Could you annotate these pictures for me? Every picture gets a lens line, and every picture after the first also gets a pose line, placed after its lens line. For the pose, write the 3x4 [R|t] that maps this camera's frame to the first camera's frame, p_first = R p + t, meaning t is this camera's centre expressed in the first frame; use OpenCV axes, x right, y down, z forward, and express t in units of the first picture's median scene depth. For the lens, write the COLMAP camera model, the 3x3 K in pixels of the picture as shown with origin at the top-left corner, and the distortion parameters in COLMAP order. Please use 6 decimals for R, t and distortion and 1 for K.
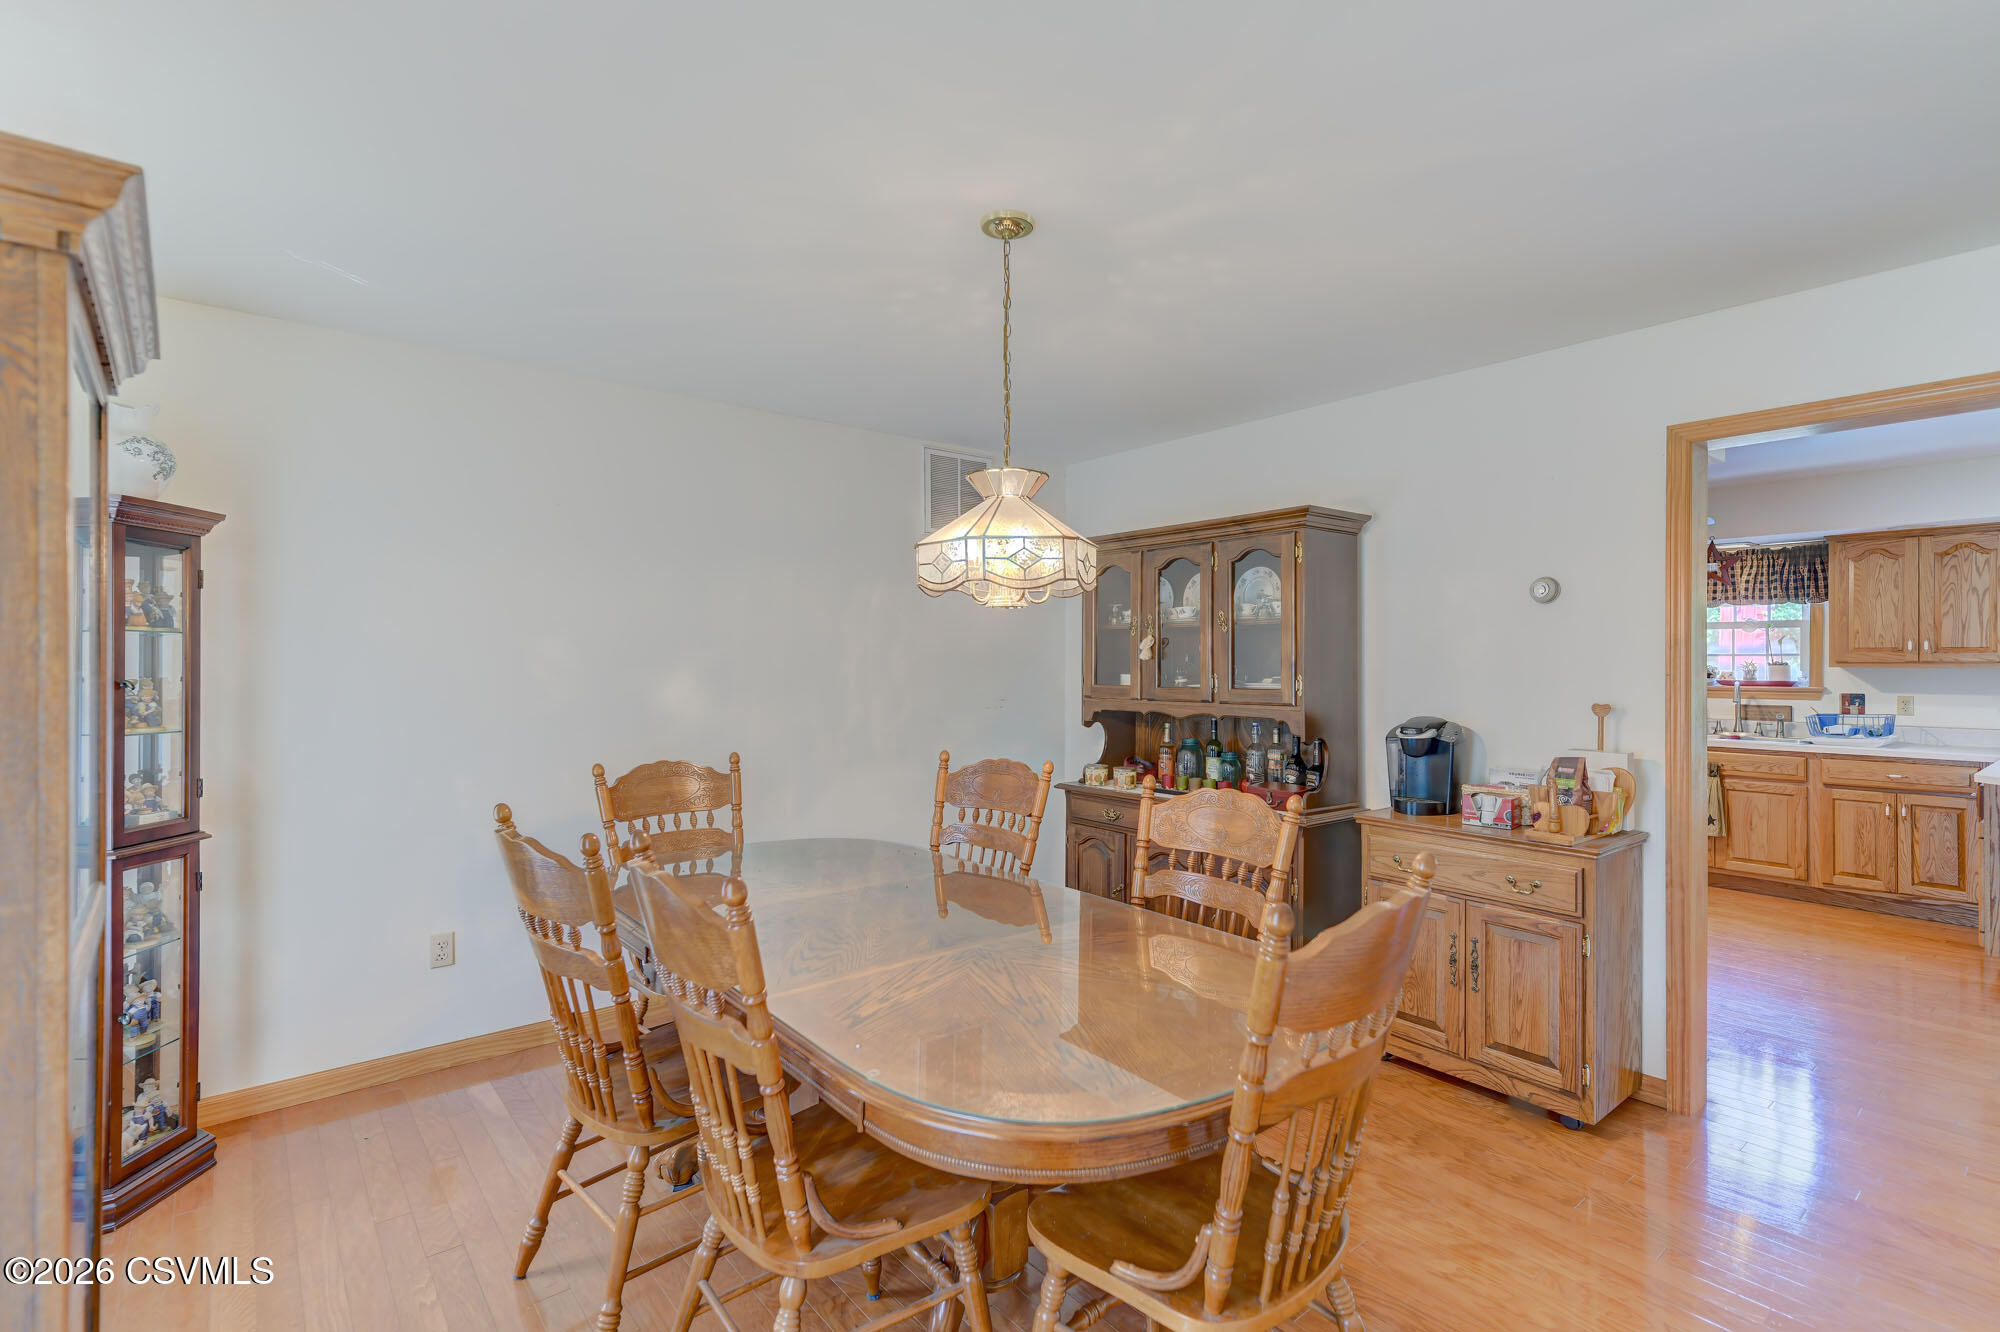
lens RADIAL K [[944.0, 0, 1007.4], [0, 944.0, 665.2], [0, 0, 1]] dist [0.015634, -0.002886]
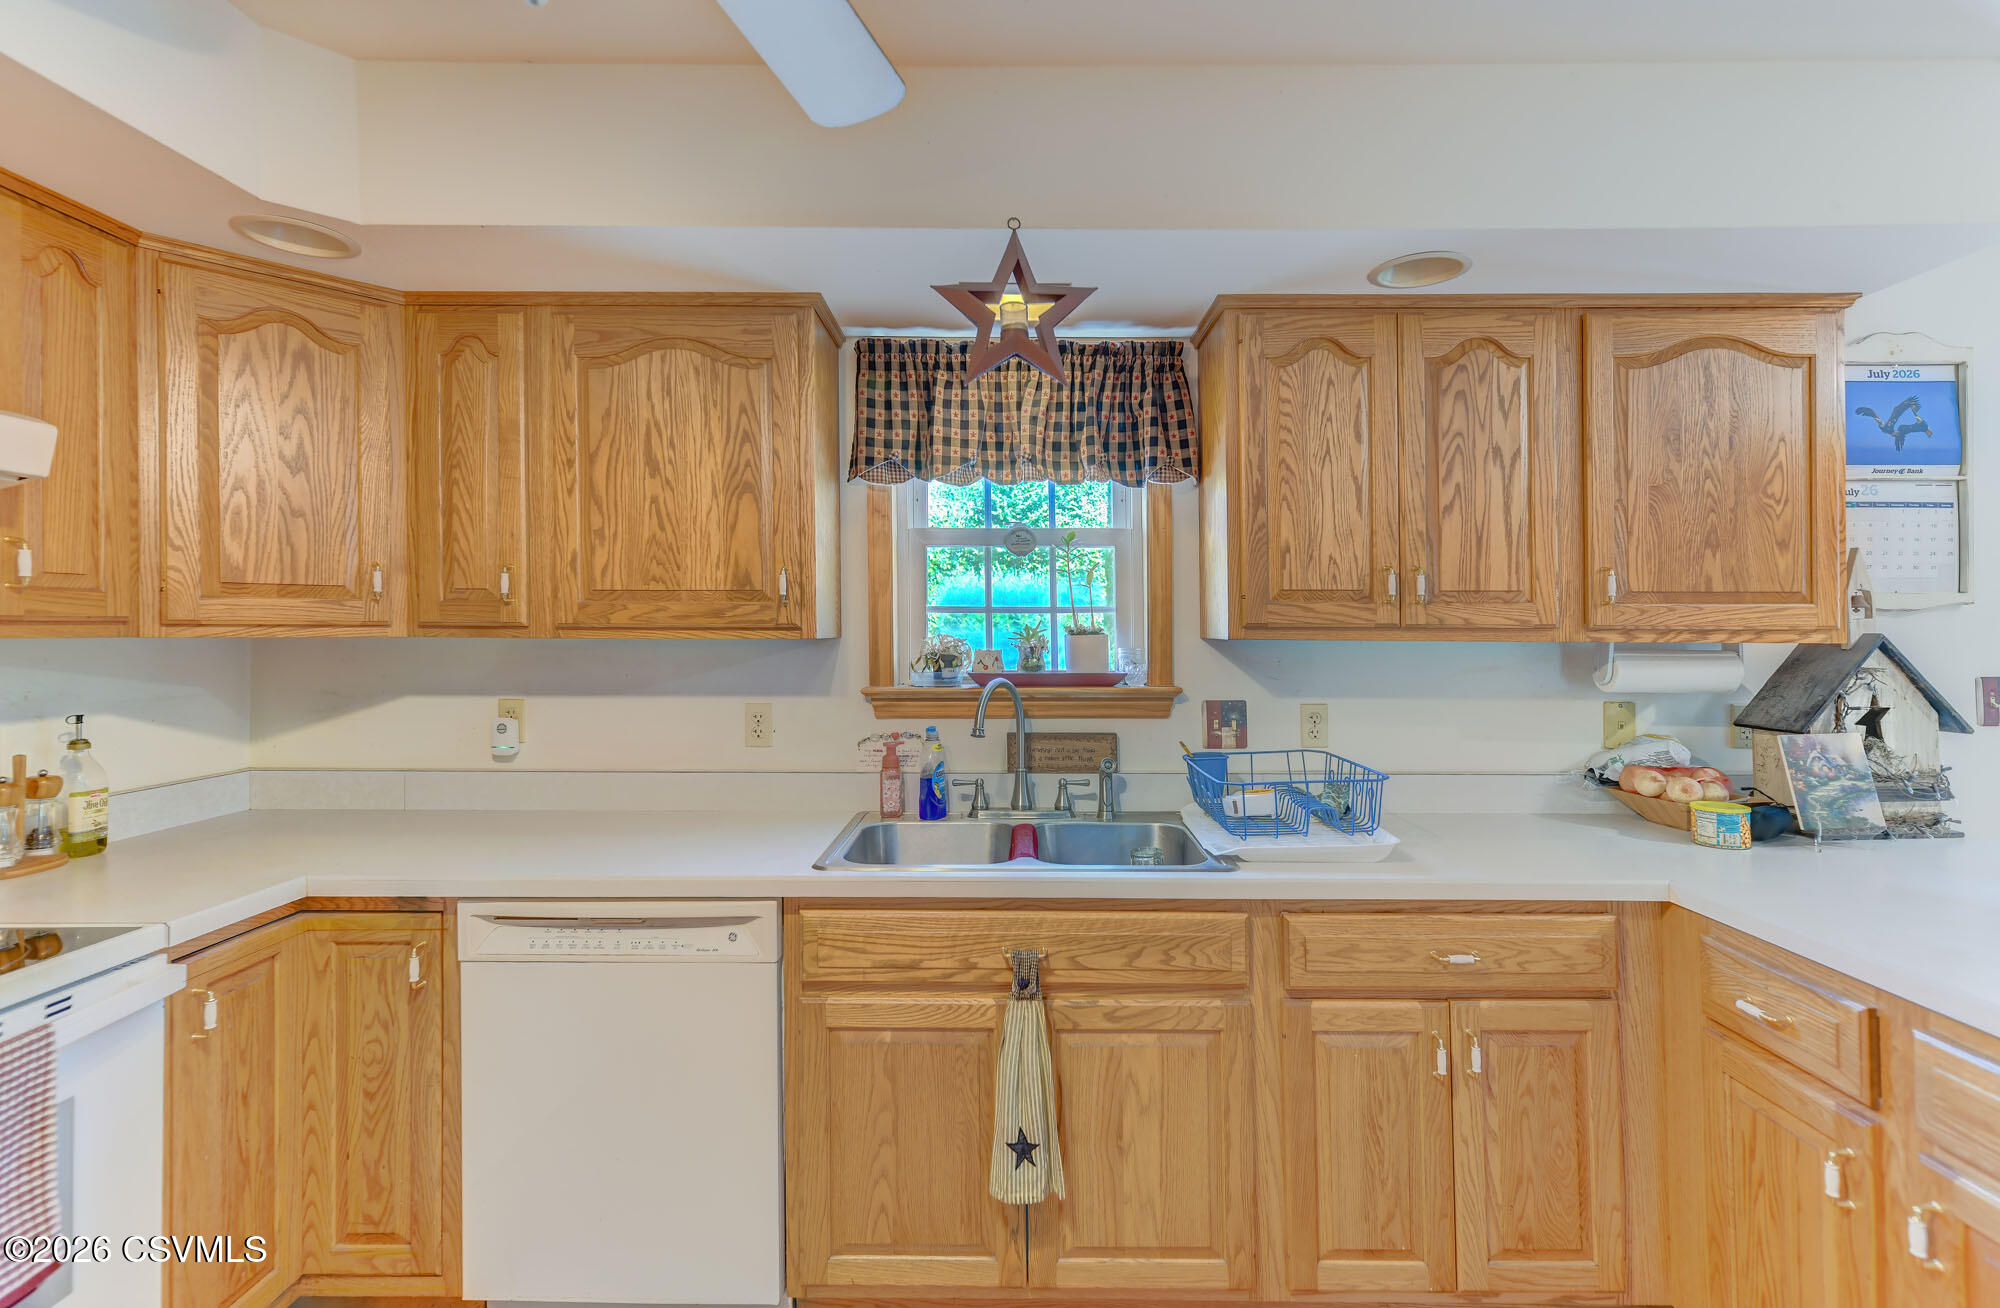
lens RADIAL K [[903.2, 0, 1001.8], [0, 903.2, 624.3], [0, 0, 1]] dist [0.021686, -0.001573]
pose [[0.635430, 0.003841, 0.772149, 0.546391], [0.001714, 0.999978, -0.006385, -0.001979], [-0.772156, 0.005381, 0.635410, 0.877339]]
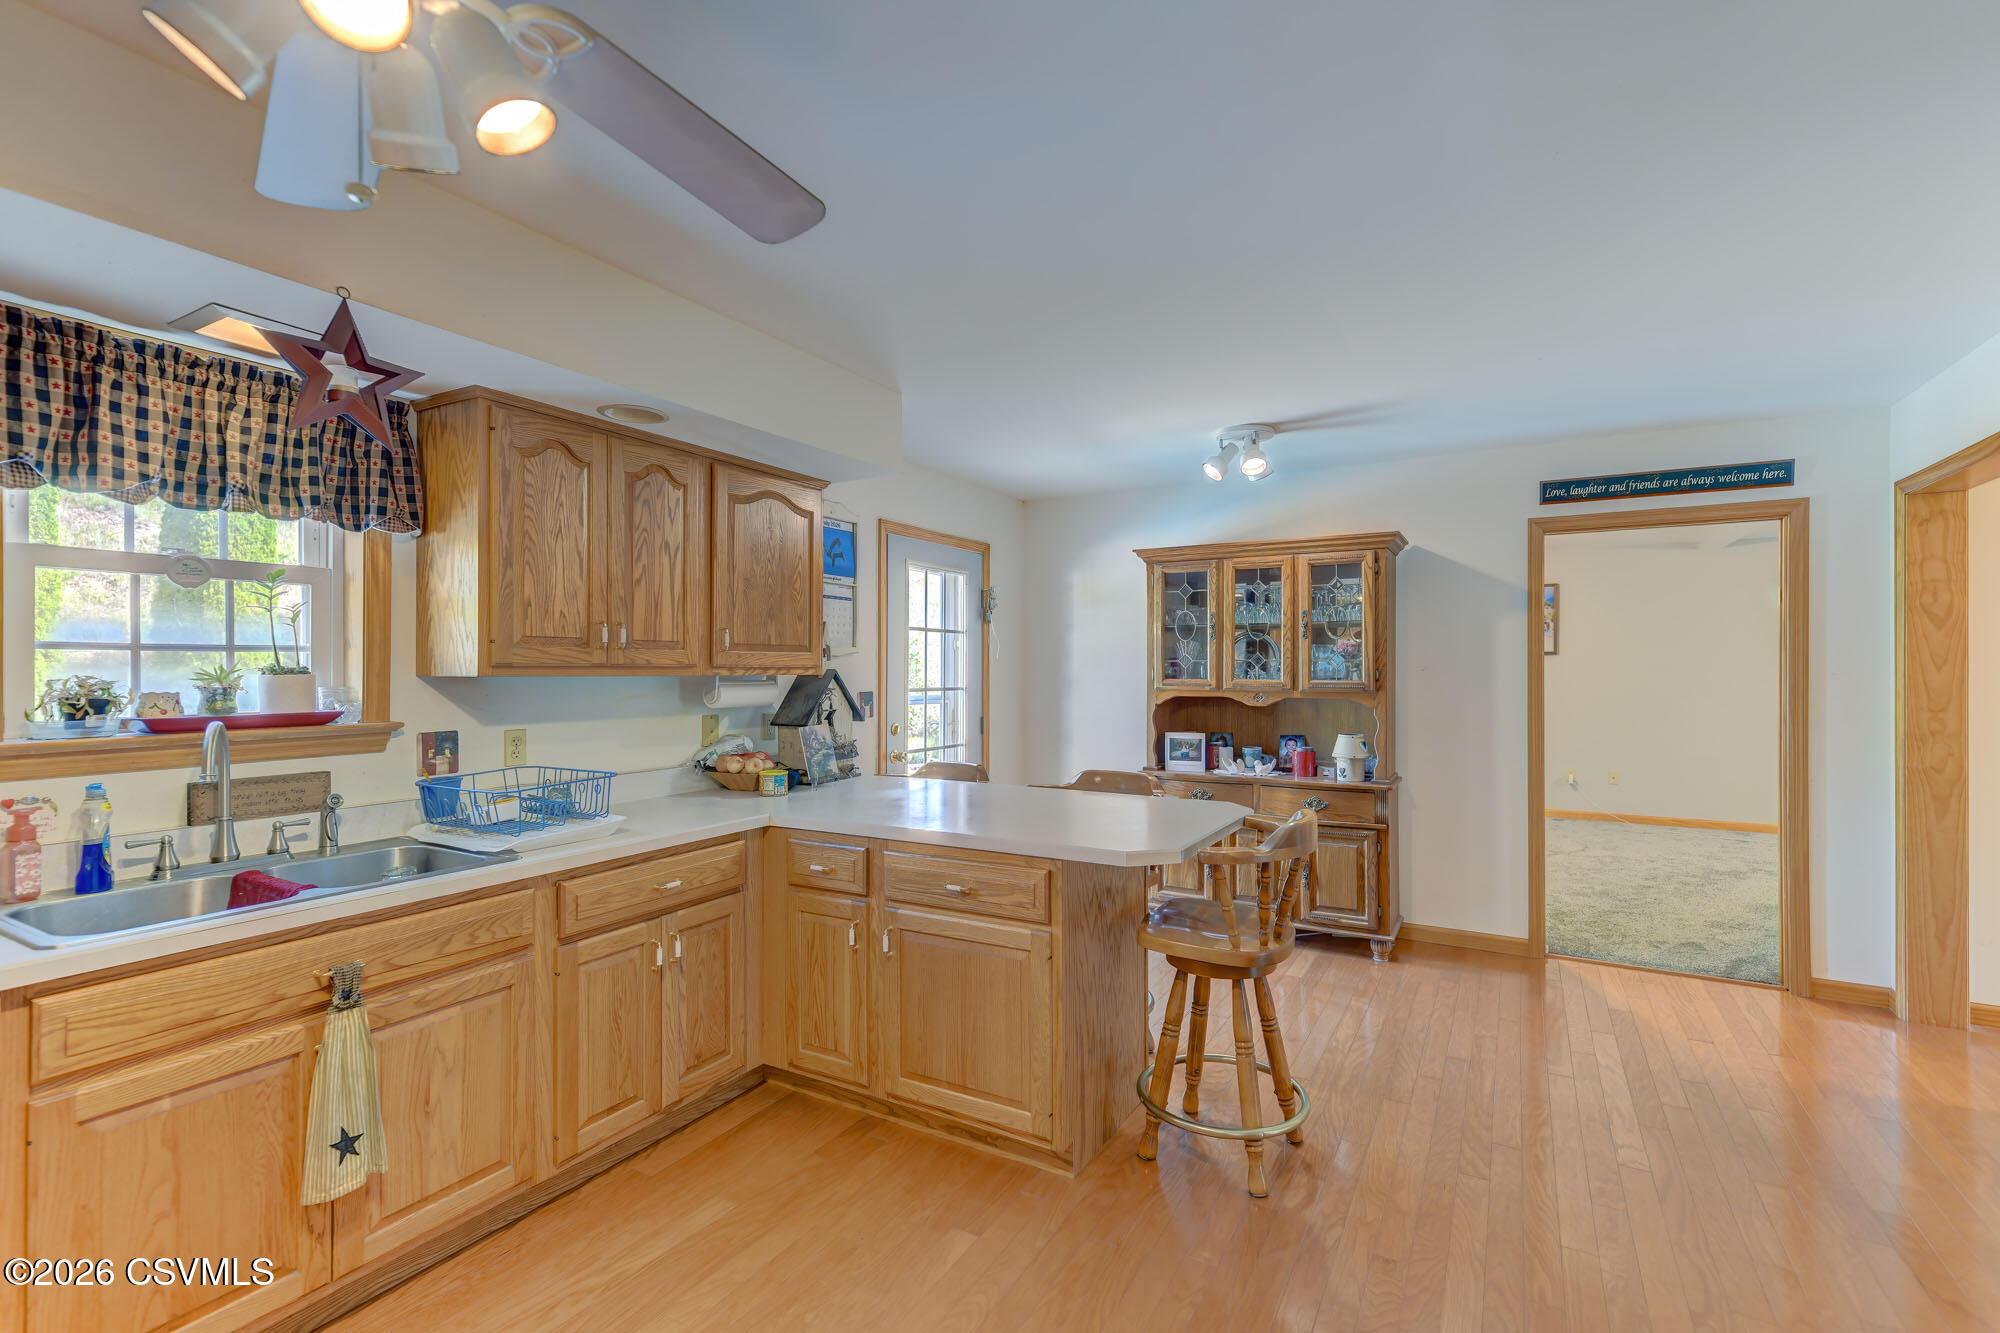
lens RADIAL K [[895.6, 0, 988.8], [0, 895.6, 658.7], [0, 0, 1]] dist [0.018305, -0.001681]
pose [[-0.337600, 0.005498, 0.941274, 0.391938], [0.001412, 0.999985, -0.005334, -0.003982], [-0.941289, -0.000472, -0.337603, 0.958024]]
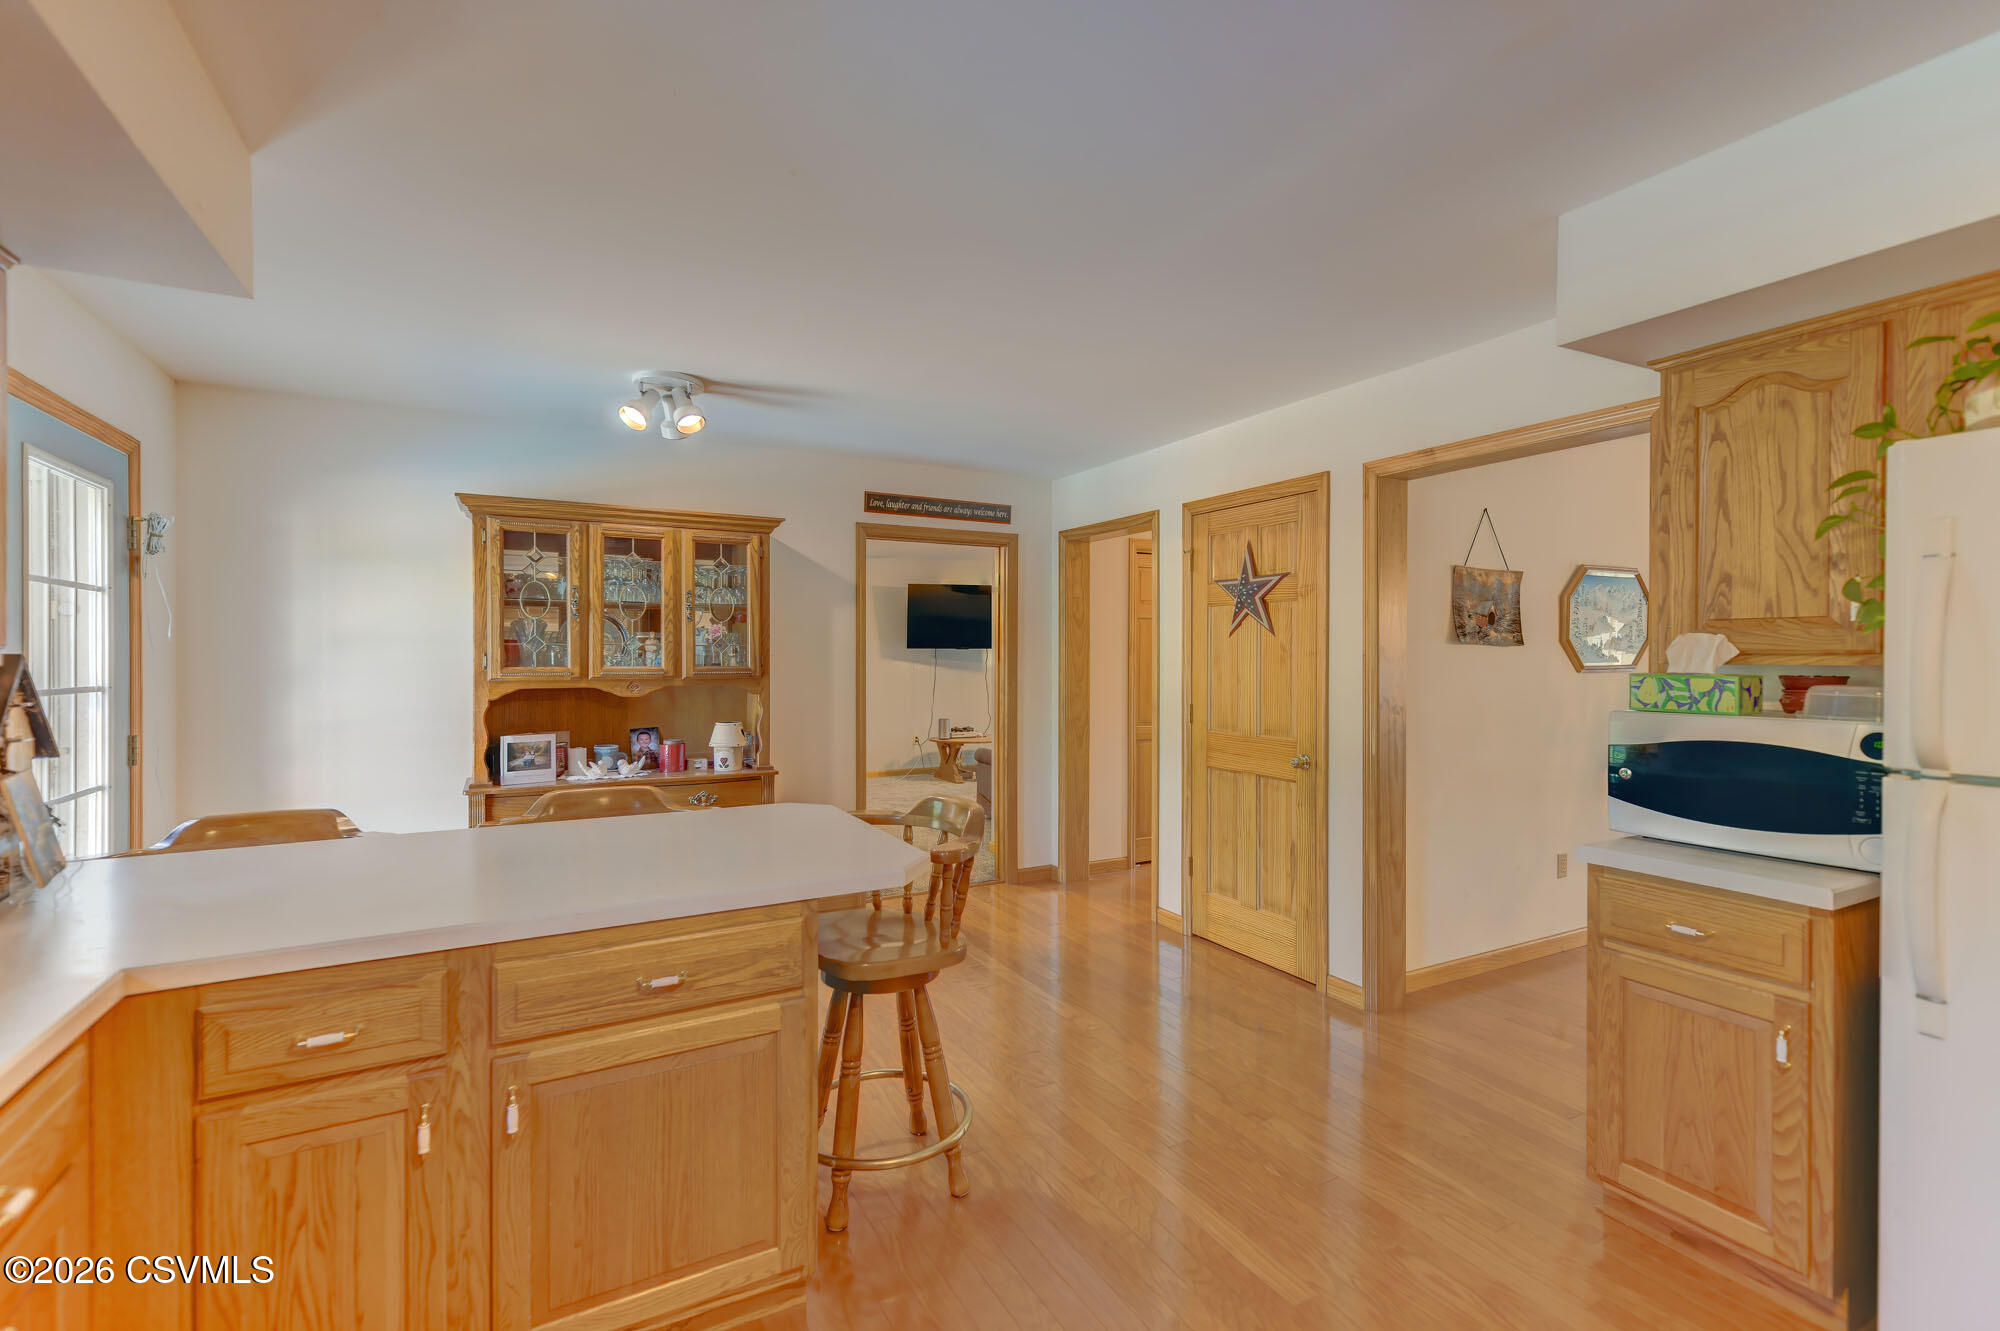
lens RADIAL K [[895.6, 0, 1006.7], [0, 895.6, 662.1], [0, 0, 1]] dist [0.018305, -0.001681]
pose [[-0.981610, -0.005360, 0.190823, 0.655823], [-0.003152, 0.999925, 0.011876, -0.002070], [-0.190872, 0.011057, -0.981553, 1.095654]]
